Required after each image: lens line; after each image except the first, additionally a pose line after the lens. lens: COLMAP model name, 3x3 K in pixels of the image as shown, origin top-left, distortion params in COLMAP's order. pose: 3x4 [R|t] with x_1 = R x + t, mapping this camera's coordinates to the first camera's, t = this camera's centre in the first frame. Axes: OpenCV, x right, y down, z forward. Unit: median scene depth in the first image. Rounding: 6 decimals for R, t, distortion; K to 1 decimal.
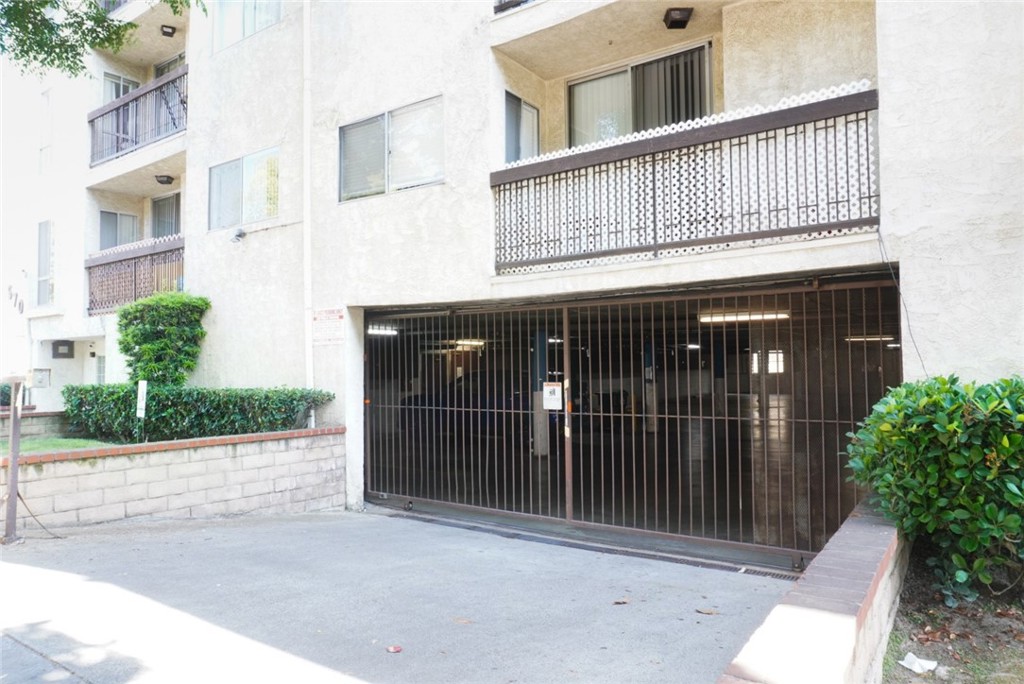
lens RADIAL K [[684.0, 0, 512.0], [0, 684.0, 342.0], [0, 0, 1]] dist [-0.053034, 0.044176]
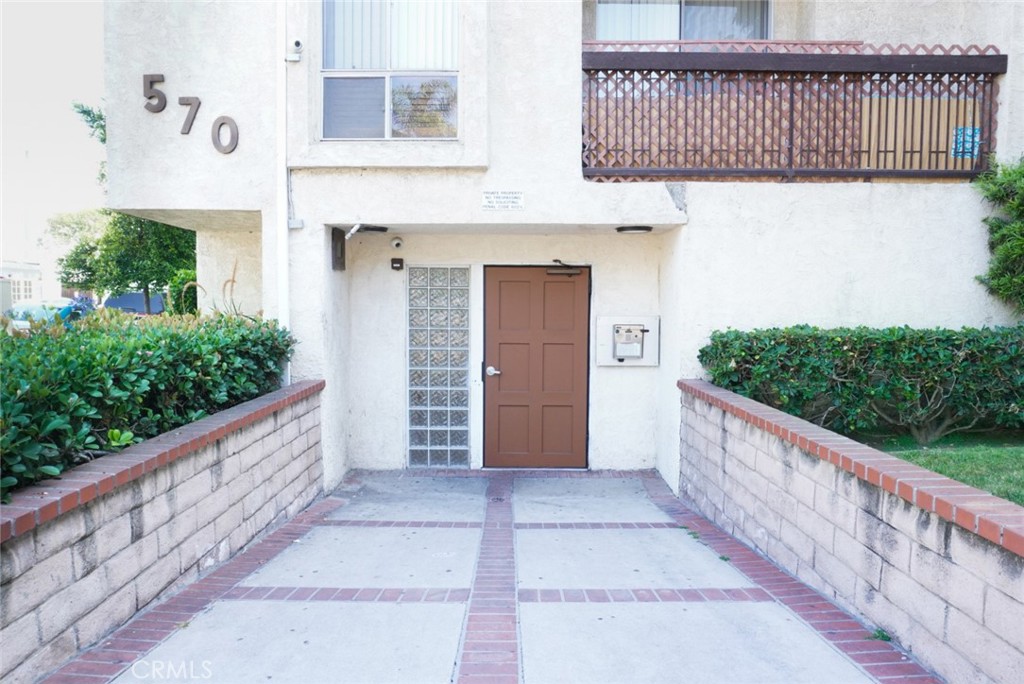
lens RADIAL K [[684.0, 0, 512.0], [0, 684.0, 342.0], [0, 0, 1]] dist [-0.053034, 0.044176]
pose [[0.819756, -0.022401, 0.572275, -1.383696], [-0.030532, 0.996104, 0.082727, 0.051431], [-0.571899, -0.085289, 0.815878, 0.955489]]
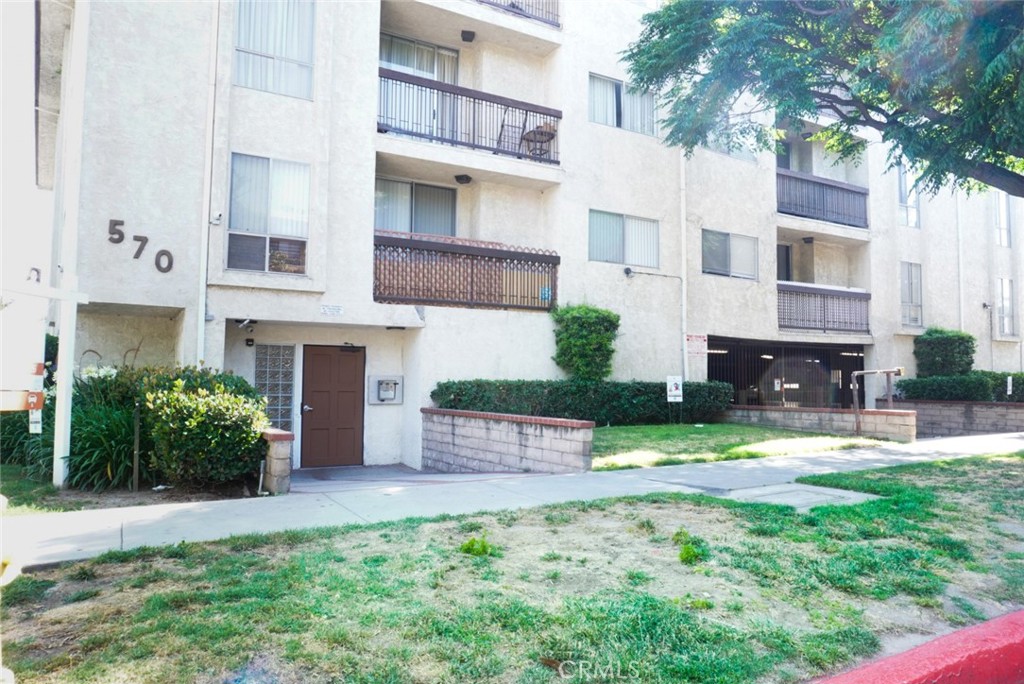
lens RADIAL K [[684.0, 0, 512.0], [0, 684.0, 342.0], [0, 0, 1]] dist [-0.053034, 0.044176]
pose [[0.418565, 0.062711, 0.906019, -1.977148], [-0.041897, 0.997884, -0.049714, 0.072708], [-0.907220, -0.017151, 0.420306, 0.708274]]
